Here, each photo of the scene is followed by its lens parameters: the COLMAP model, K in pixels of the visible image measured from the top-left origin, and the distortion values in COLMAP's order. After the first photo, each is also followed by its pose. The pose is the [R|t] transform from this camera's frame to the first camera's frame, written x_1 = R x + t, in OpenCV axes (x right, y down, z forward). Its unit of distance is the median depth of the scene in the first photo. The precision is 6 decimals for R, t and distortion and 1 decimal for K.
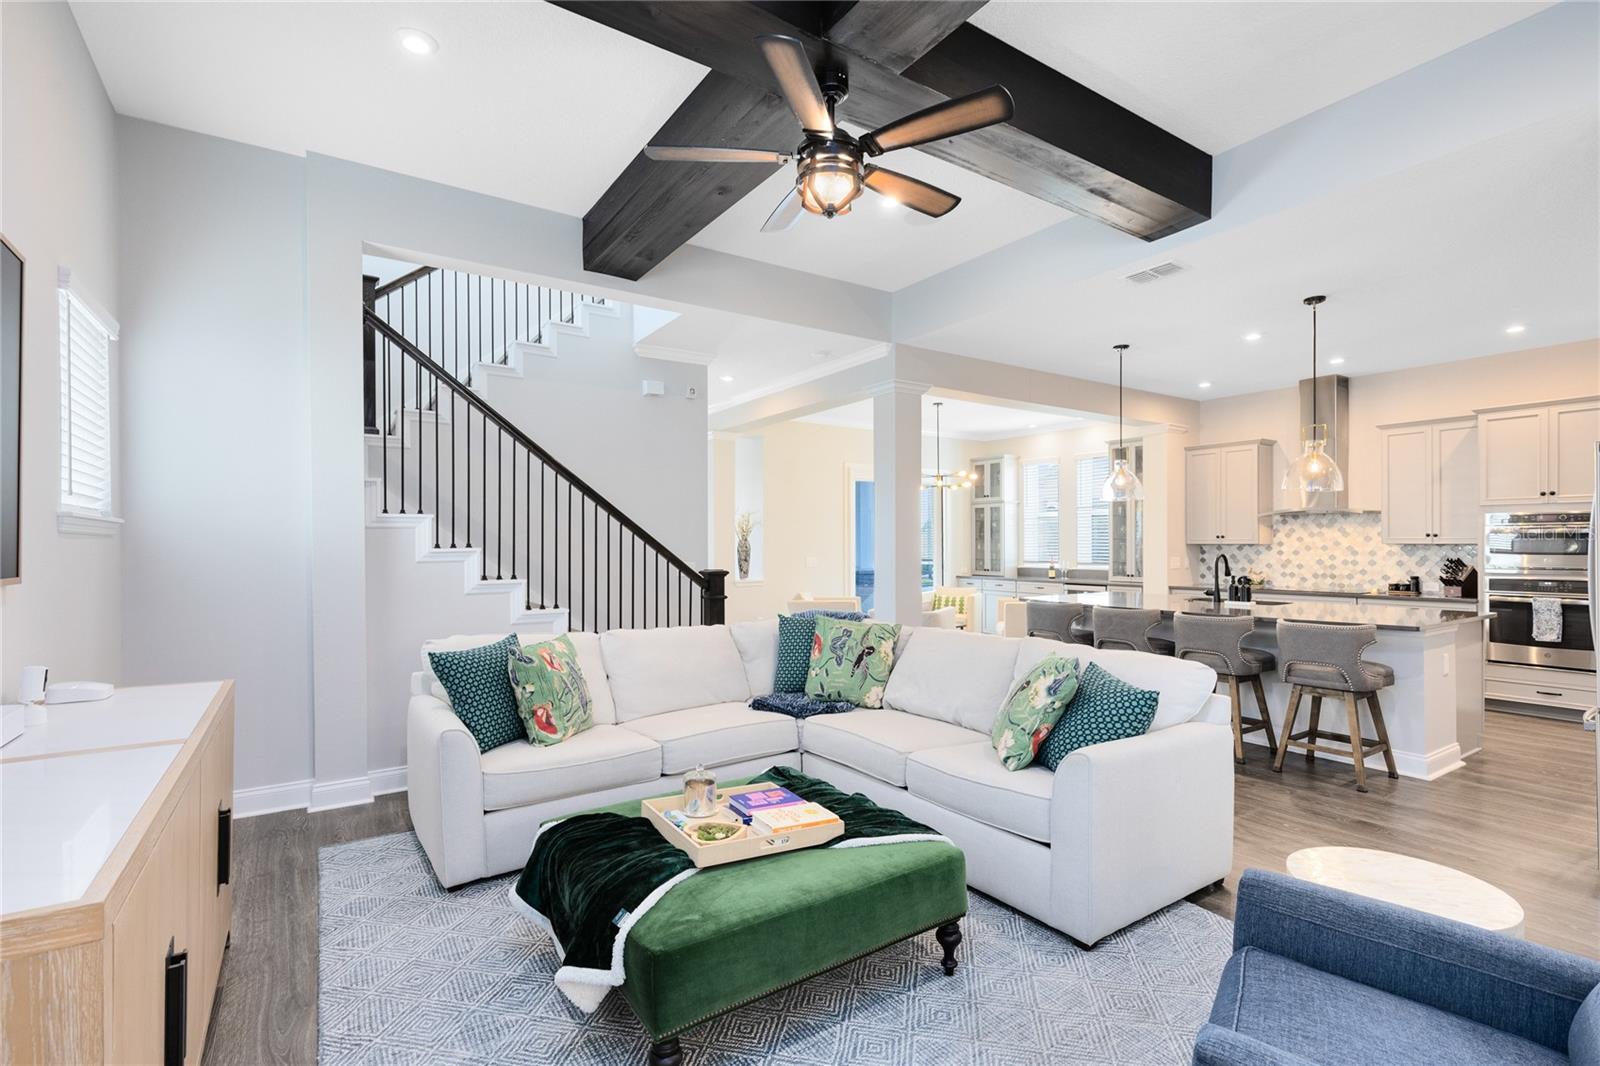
lens RADIAL K [[722.7, 0, 803.6], [0, 722.7, 540.3], [0, 0, 1]] dist [-0.001263, -0.001450]
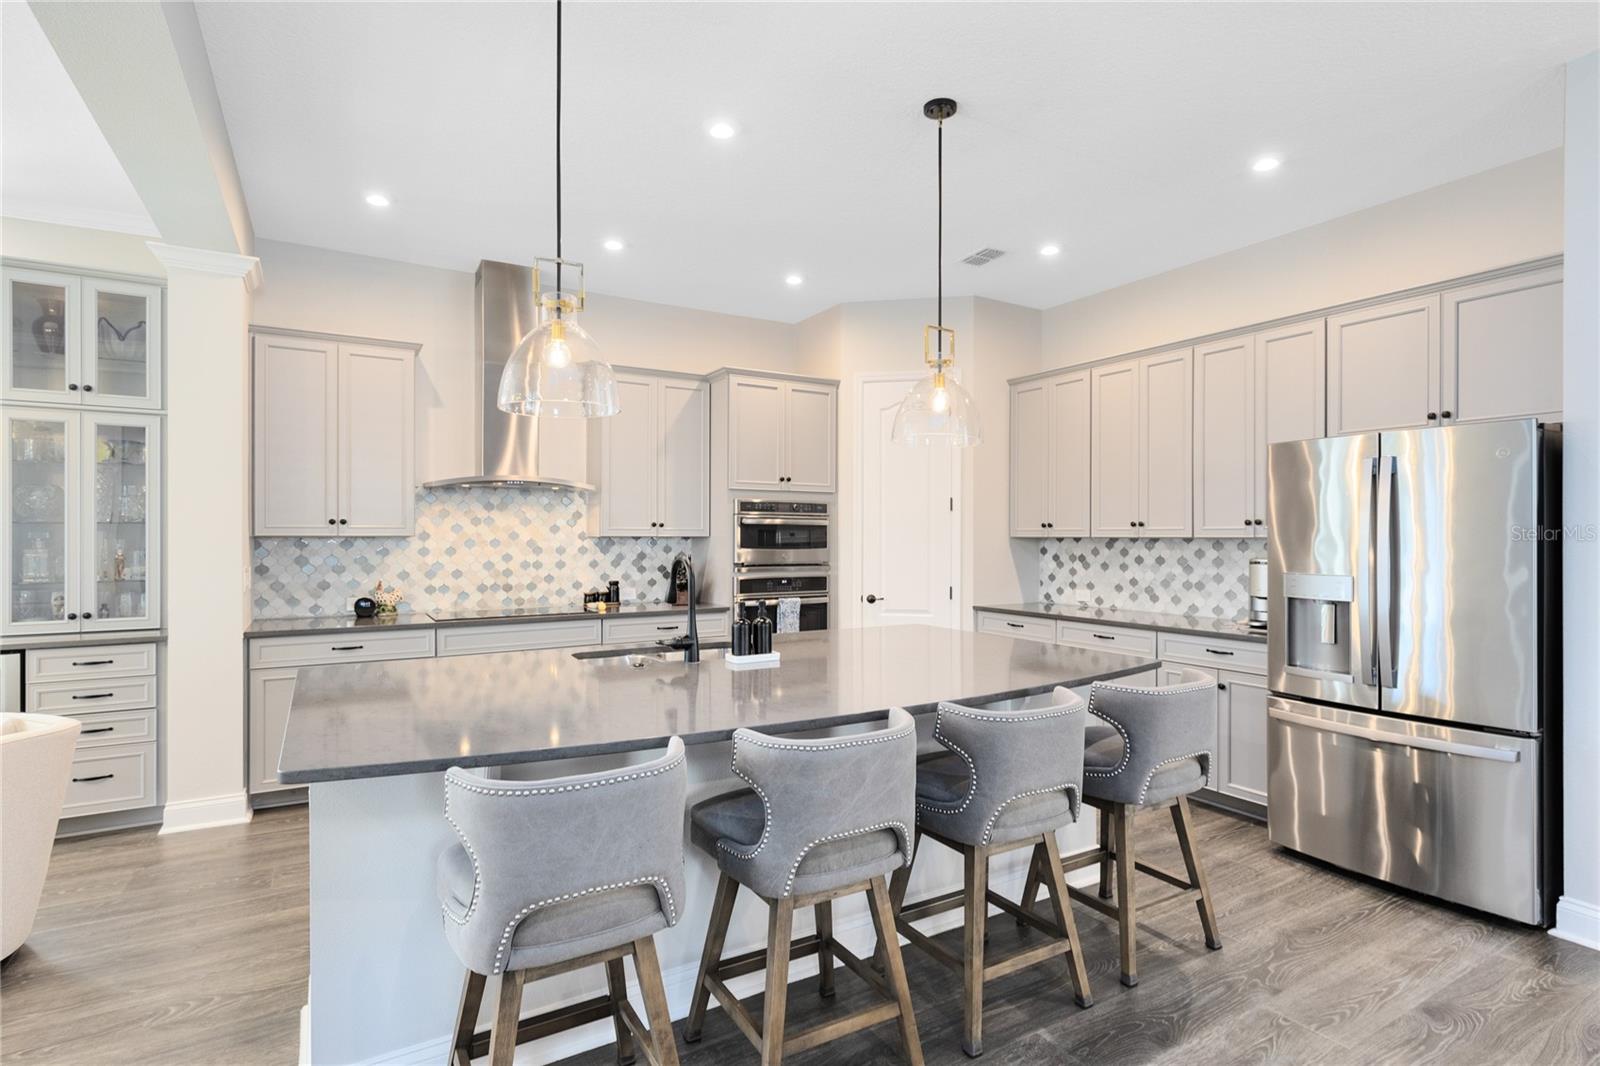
lens RADIAL K [[794.0, 0, 801.6], [0, 794.0, 535.2], [0, 0, 1]] dist [0.002496, -0.000262]
pose [[0.046889, 0.005430, 0.998885, 0.053326], [-0.005612, 0.999971, -0.005172, 0.006132], [-0.998884, -0.005363, 0.046918, 0.722389]]
